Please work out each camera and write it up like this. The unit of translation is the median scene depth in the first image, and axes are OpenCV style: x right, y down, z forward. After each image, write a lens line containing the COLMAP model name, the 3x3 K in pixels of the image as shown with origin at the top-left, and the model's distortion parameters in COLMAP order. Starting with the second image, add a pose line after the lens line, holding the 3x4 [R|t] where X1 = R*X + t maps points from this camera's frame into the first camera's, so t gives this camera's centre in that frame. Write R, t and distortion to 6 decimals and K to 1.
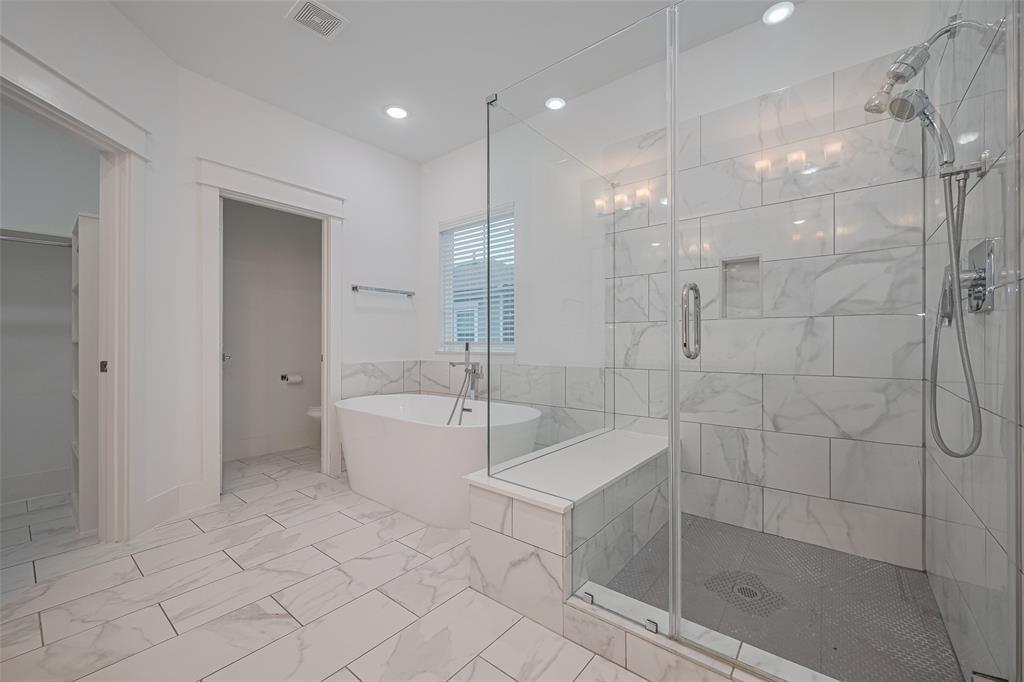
lens RADIAL K [[419.9, 0, 511.4], [0, 419.9, 343.8], [0, 0, 1]] dist [-0.002159, -0.000489]
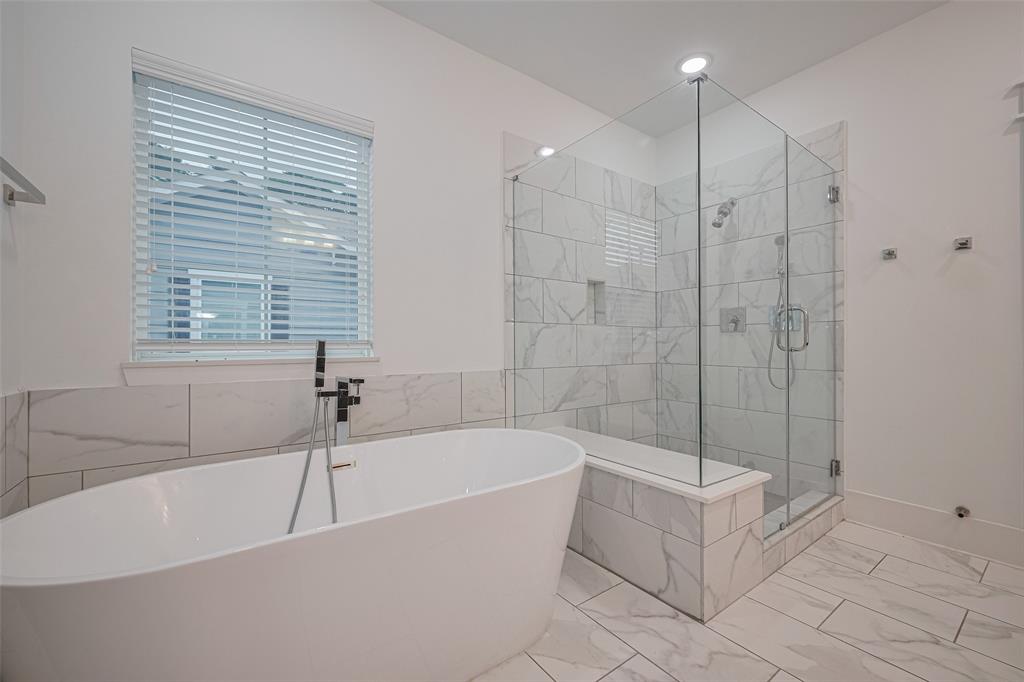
lens RADIAL K [[419.9, 0, 513.3], [0, 419.9, 340.8], [0, 0, 1]] dist [-0.002159, -0.000489]
pose [[0.236283, 0.005575, 0.971668, -0.644189], [-0.000931, 0.999984, -0.005511, -0.001267], [-0.971684, 0.000397, 0.236284, 0.732130]]
